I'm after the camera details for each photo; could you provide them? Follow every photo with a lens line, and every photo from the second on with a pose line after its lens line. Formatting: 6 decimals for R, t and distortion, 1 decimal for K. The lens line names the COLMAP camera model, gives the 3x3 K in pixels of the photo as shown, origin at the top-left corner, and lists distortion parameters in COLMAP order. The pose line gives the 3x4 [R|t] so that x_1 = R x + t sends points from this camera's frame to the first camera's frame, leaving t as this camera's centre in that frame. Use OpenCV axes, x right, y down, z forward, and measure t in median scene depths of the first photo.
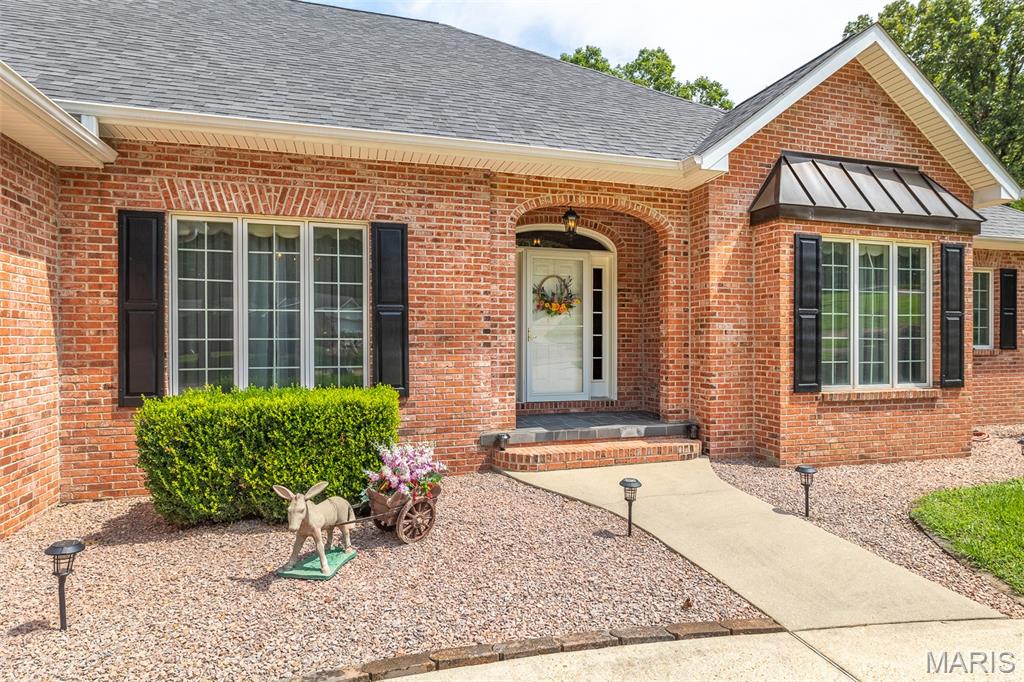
lens RADIAL K [[553.2, 0, 507.1], [0, 553.2, 343.6], [0, 0, 1]] dist [0.000360, 0.002871]
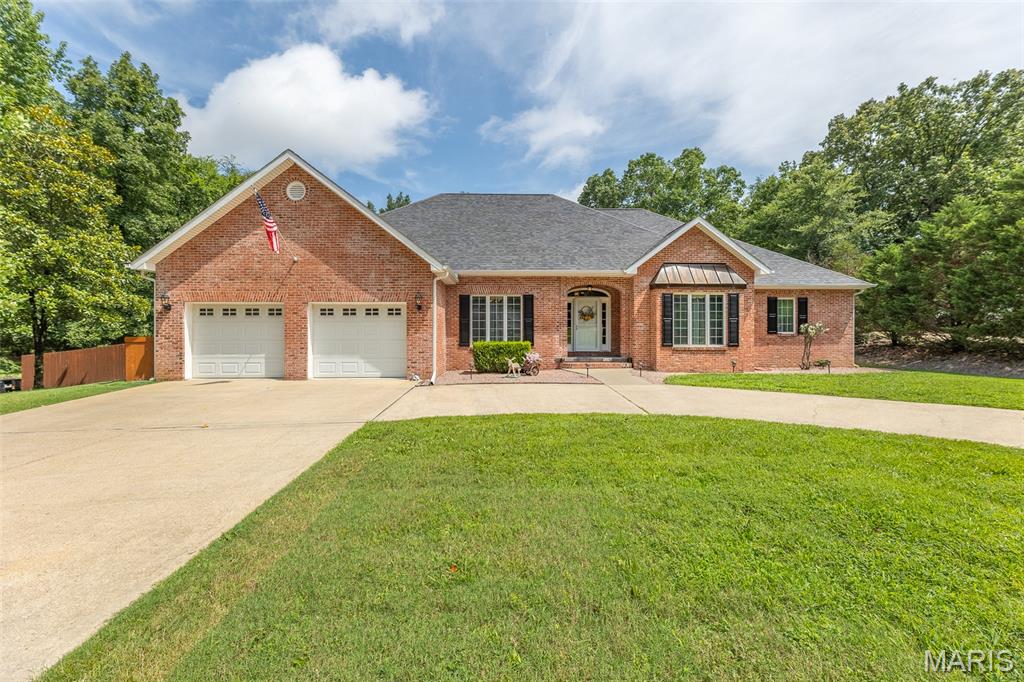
lens RADIAL K [[407.4, 0, 510.7], [0, 407.4, 334.4], [0, 0, 1]] dist [0.005414, -0.000305]
pose [[0.968338, 0.001560, -0.249638, 0.267262], [-0.003066, 0.999979, -0.005646, 0.036358], [0.249624, 0.006232, 0.968323, -1.261275]]
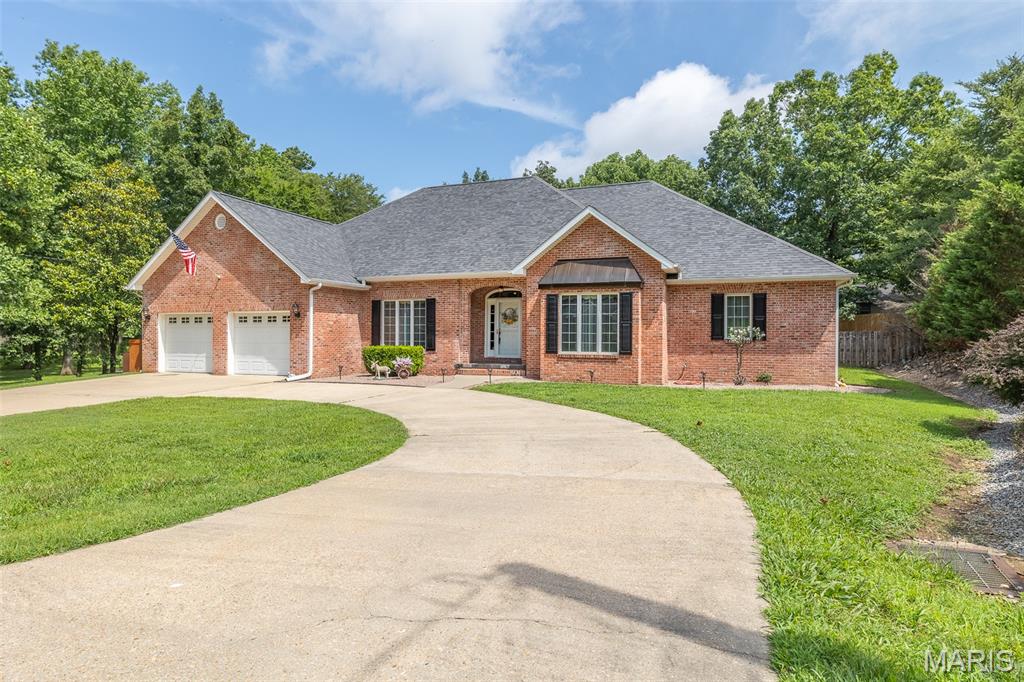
lens RADIAL K [[590.1, 0, 518.7], [0, 590.1, 336.1], [0, 0, 1]] dist [0.000842, 0.001230]
pose [[0.792519, 0.003729, -0.609836, 2.074637], [-0.008959, 0.999945, -0.005528, 0.021717], [0.609782, 0.009845, 0.792508, -1.304050]]
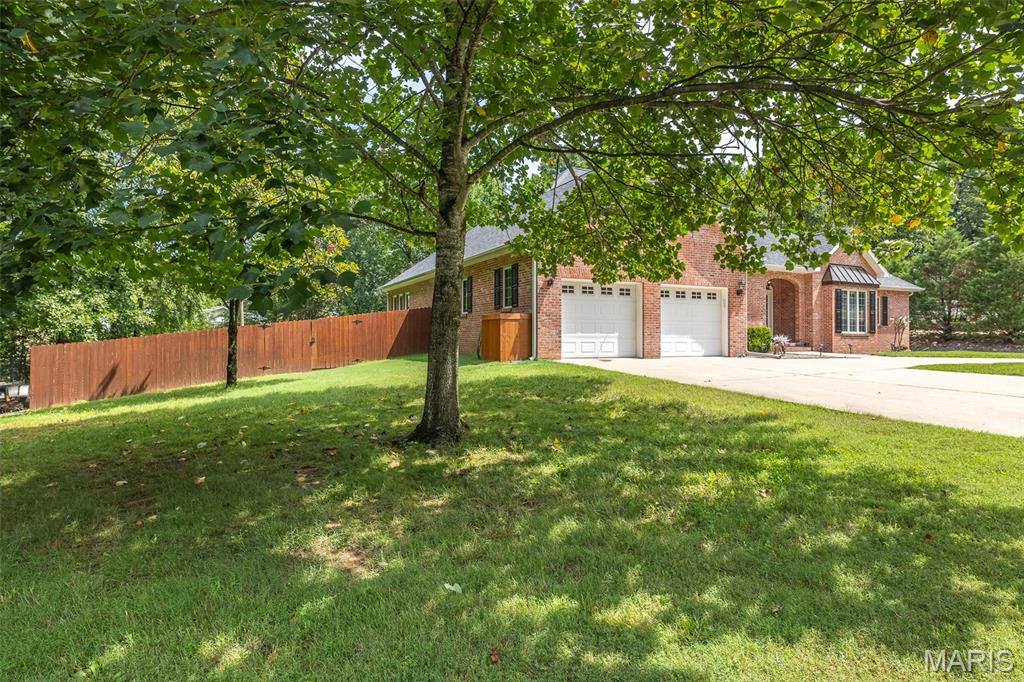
lens RADIAL K [[590.1, 0, 520.5], [0, 590.1, 336.2], [0, 0, 1]] dist [0.000842, 0.001230]
pose [[0.980921, 0.005997, 0.194312, -2.125405], [-0.003197, 0.999887, -0.014718, 0.165908], [-0.194378, 0.013816, 0.980829, -2.245916]]
